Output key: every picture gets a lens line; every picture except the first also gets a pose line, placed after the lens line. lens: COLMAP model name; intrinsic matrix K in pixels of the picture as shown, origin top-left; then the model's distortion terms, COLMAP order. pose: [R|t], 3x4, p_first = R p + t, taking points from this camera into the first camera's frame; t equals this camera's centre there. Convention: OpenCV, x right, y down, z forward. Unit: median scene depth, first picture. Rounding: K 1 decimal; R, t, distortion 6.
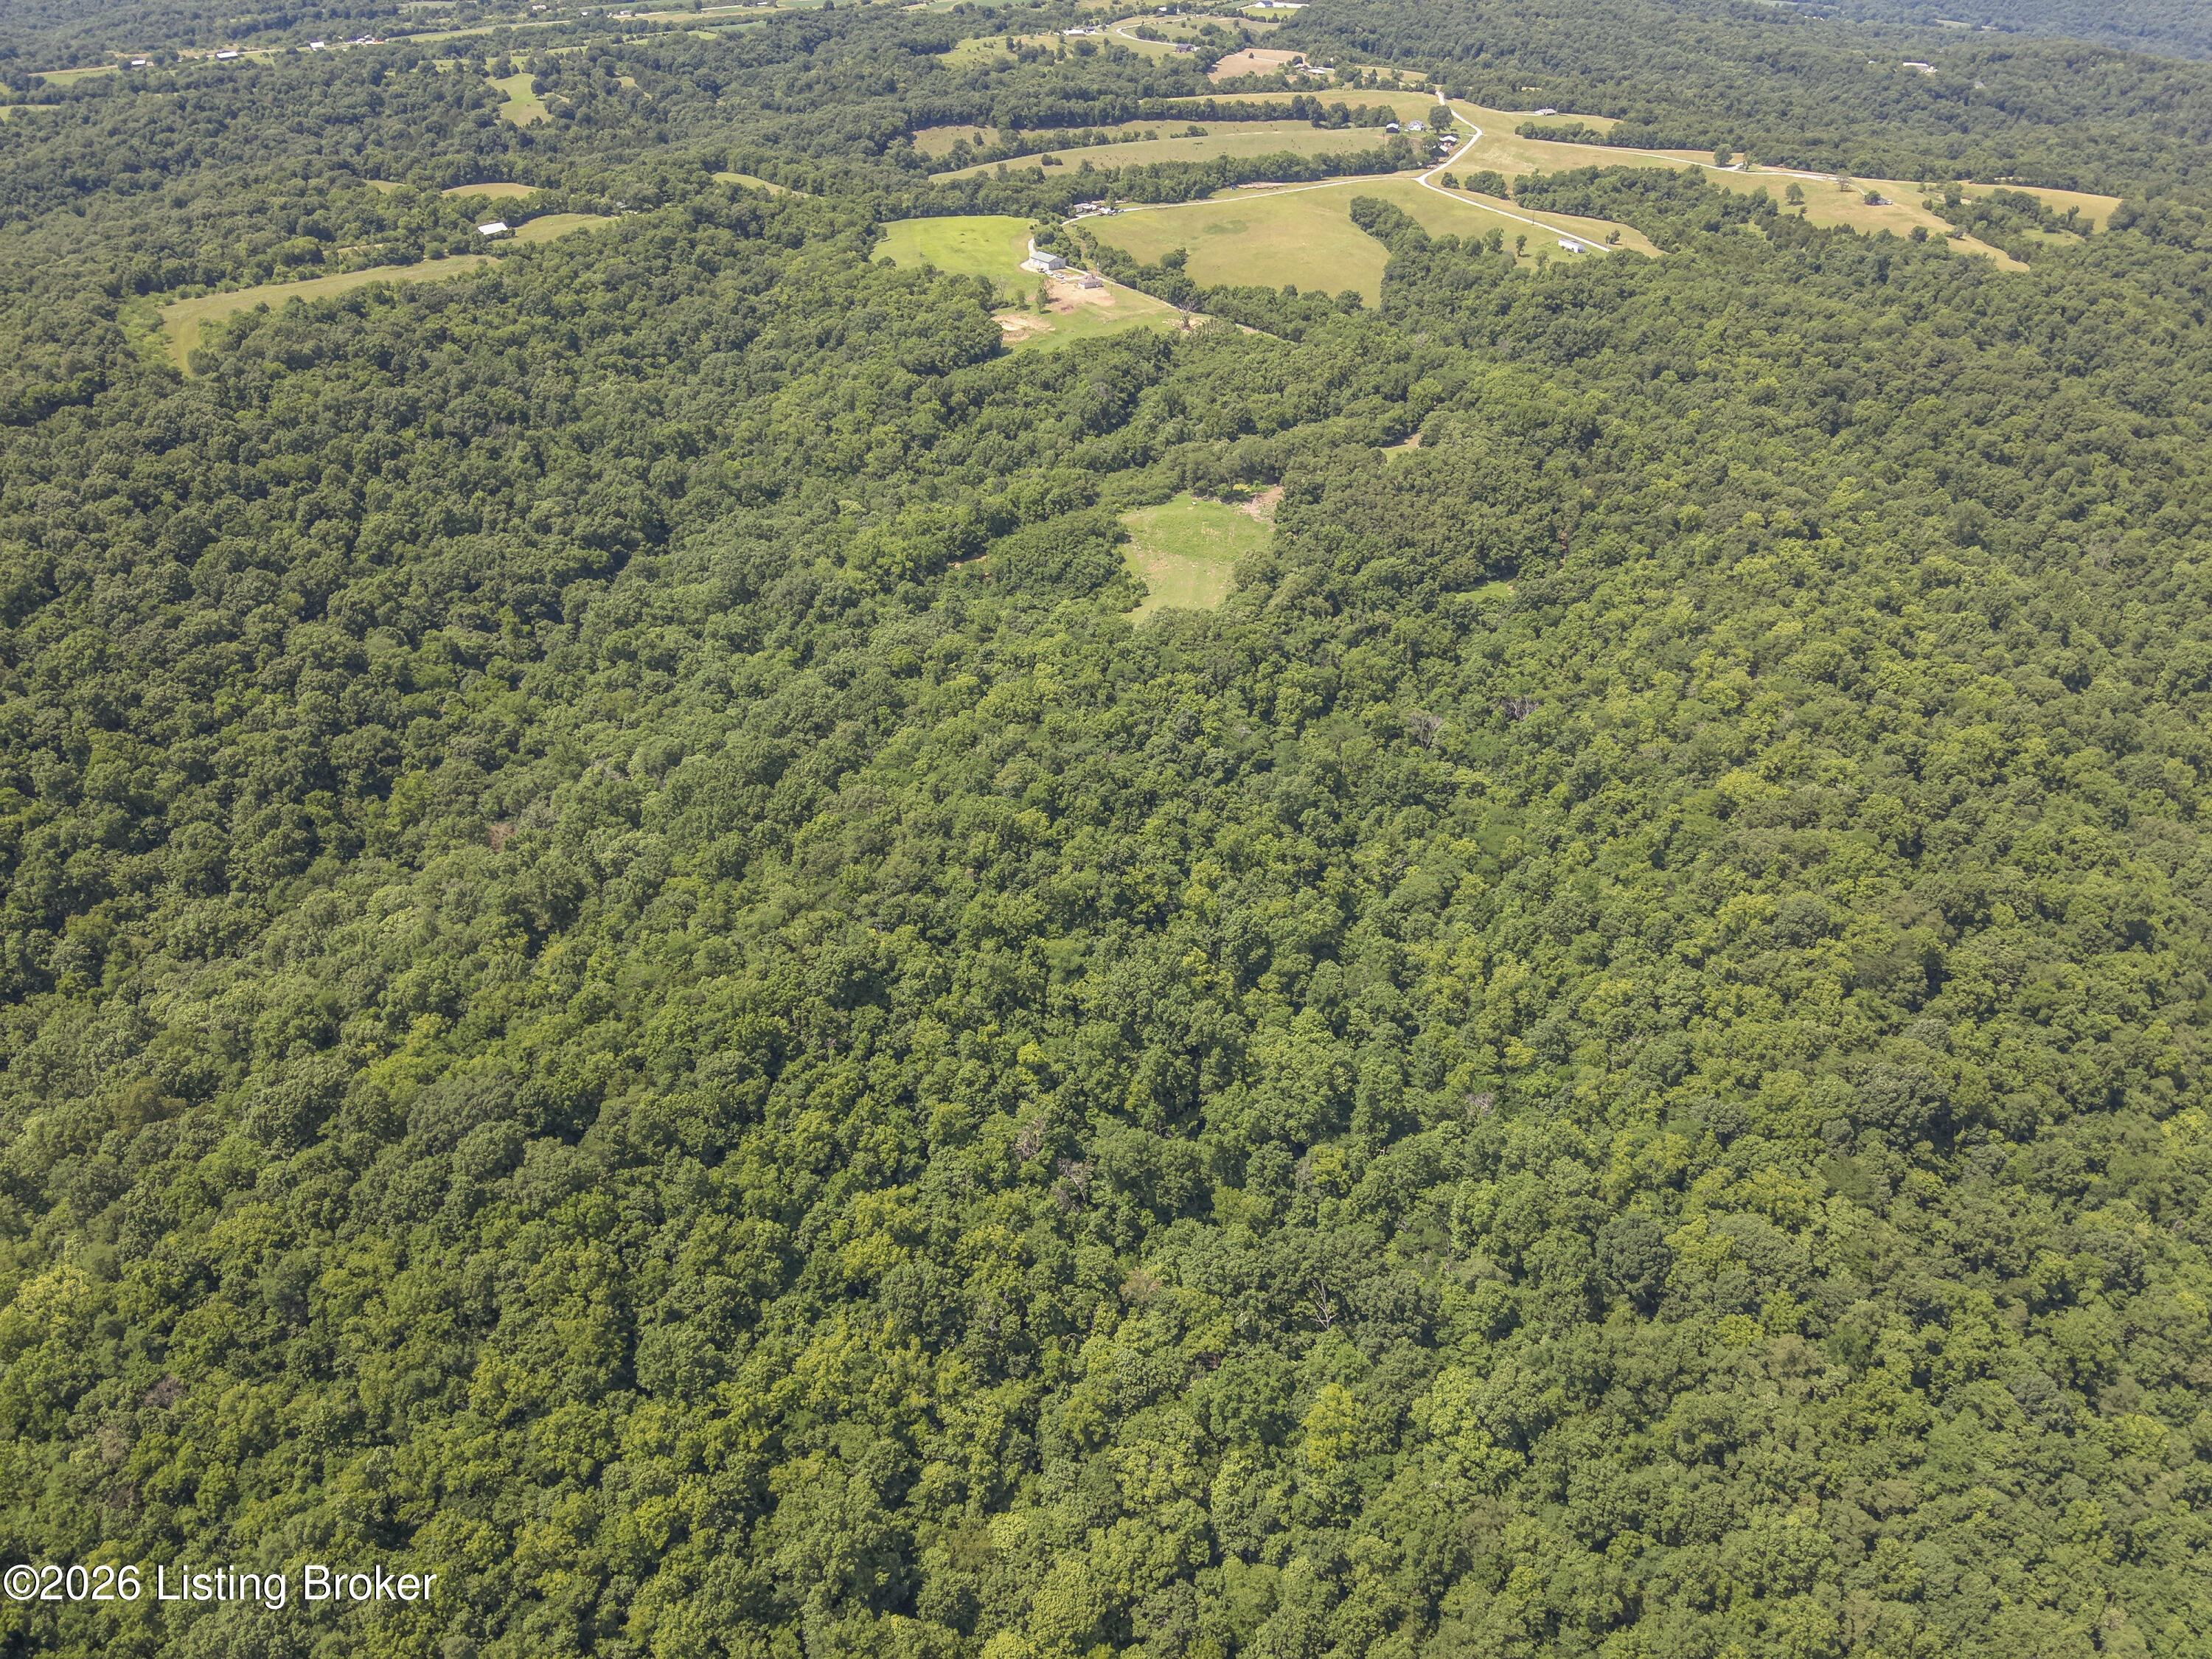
lens RADIAL K [[1618.1, 0, 1116.3], [0, 1618.1, 832.3], [0, 0, 1]] dist [0.079517, -0.168406]
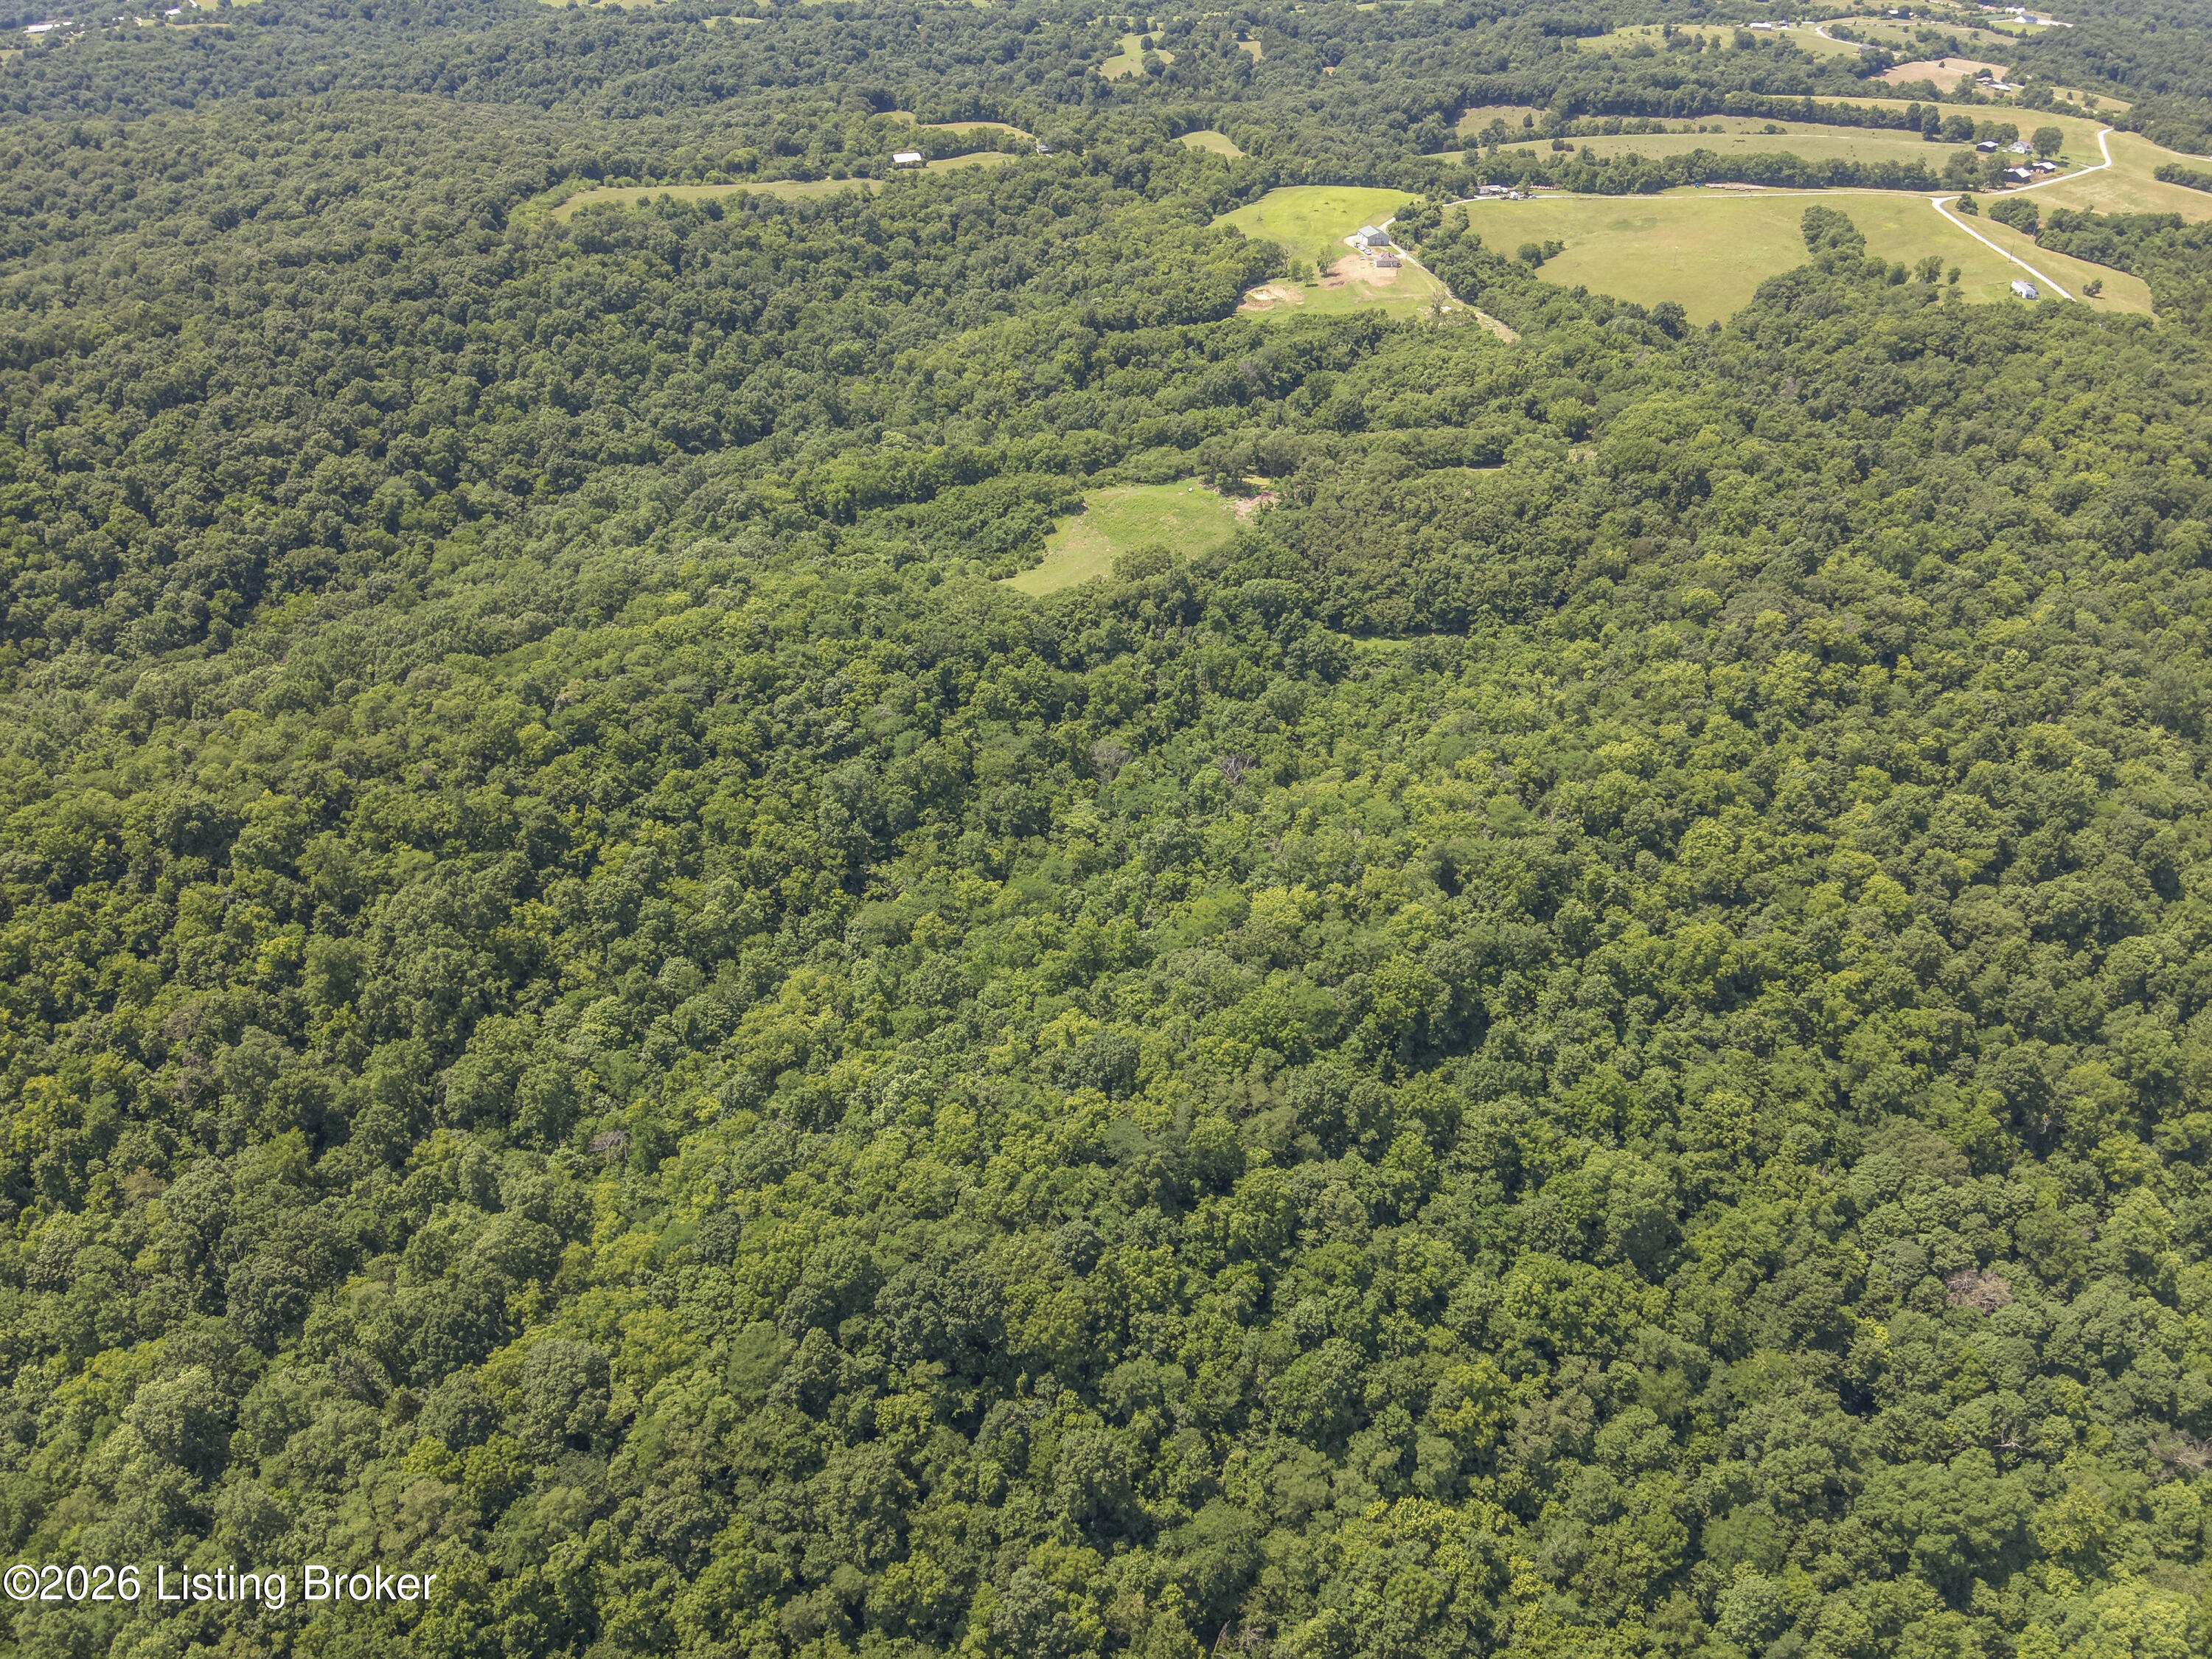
lens RADIAL K [[1618.1, 0, 1116.3], [0, 1618.1, 832.3], [0, 0, 1]] dist [0.079517, -0.168406]
pose [[0.878559, 0.247017, -0.408799, 0.239172], [-0.246438, 0.967594, 0.055045, -0.032643], [0.409149, 0.052383, 0.910963, 0.097553]]
